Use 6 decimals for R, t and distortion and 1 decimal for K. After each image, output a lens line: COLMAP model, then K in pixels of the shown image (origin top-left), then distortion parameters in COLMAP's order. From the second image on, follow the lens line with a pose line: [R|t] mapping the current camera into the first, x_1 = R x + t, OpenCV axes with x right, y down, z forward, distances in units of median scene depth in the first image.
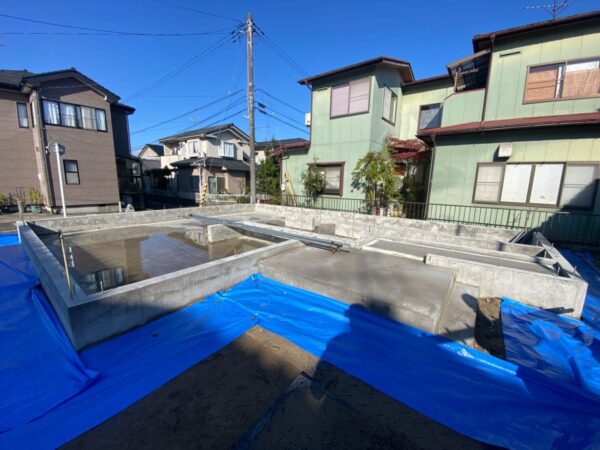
lens RADIAL K [[243.1, 0, 300.0], [0, 243.1, 225.0], [0, 0, 1]] dist [-0.035216, -0.000130]
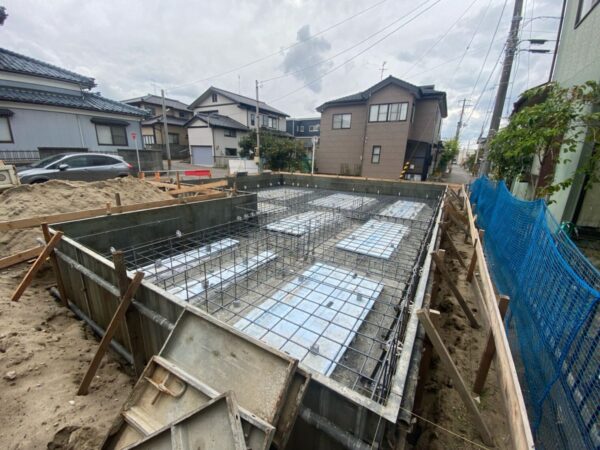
lens RADIAL K [[243.1, 0, 300.0], [0, 243.1, 225.0], [0, 0, 1]] dist [-0.035216, -0.000130]
pose [[0.106972, 0.247585, -0.962943, 0.497522], [-0.197753, 0.954448, 0.223433, -0.054655], [0.974398, 0.166524, 0.151060, 0.413729]]
